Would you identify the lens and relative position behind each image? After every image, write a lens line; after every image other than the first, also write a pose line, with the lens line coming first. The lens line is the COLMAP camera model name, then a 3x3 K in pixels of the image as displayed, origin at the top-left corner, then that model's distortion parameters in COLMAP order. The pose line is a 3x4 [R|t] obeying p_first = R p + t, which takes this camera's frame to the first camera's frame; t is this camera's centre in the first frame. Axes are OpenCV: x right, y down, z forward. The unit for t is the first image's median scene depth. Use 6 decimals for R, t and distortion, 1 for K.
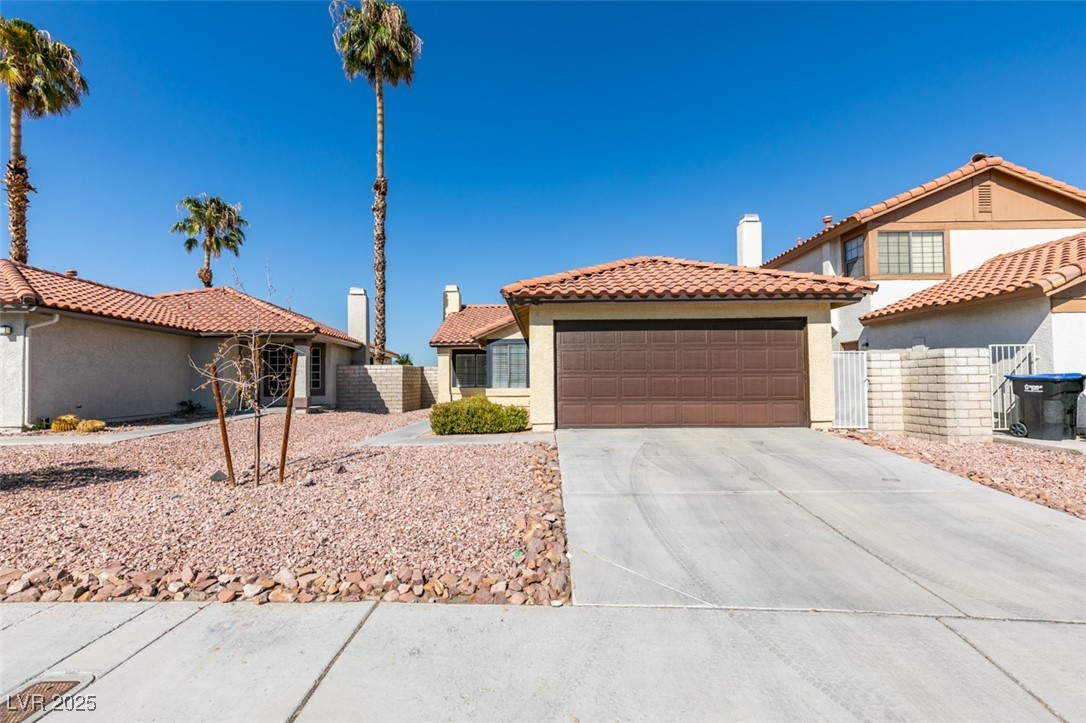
lens RADIAL K [[477.5, 0, 539.0], [0, 477.5, 363.6], [0, 0, 1]] dist [0.002091, 0.000329]
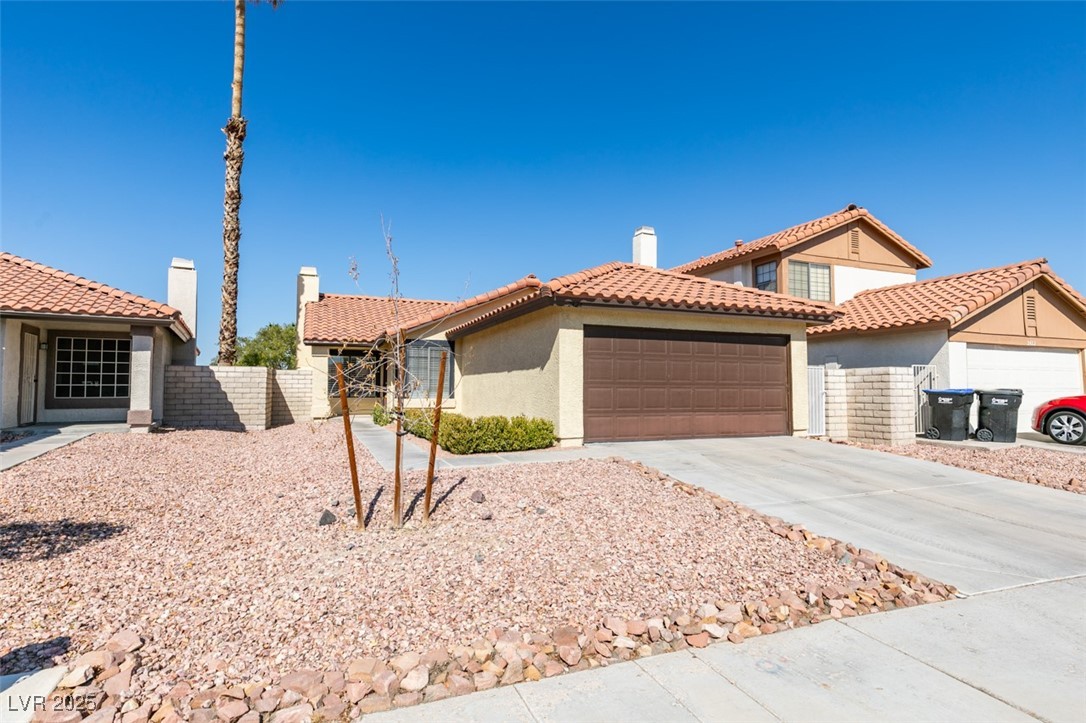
lens RADIAL K [[542.7, 0, 545.1], [0, 542.7, 361.1], [0, 0, 1]] dist [-0.002187, 0.000771]
pose [[0.922928, 0.031006, 0.383722, -0.305256], [-0.023986, 0.999446, -0.023066, 0.003708], [-0.384224, 0.012084, 0.923161, 0.048822]]
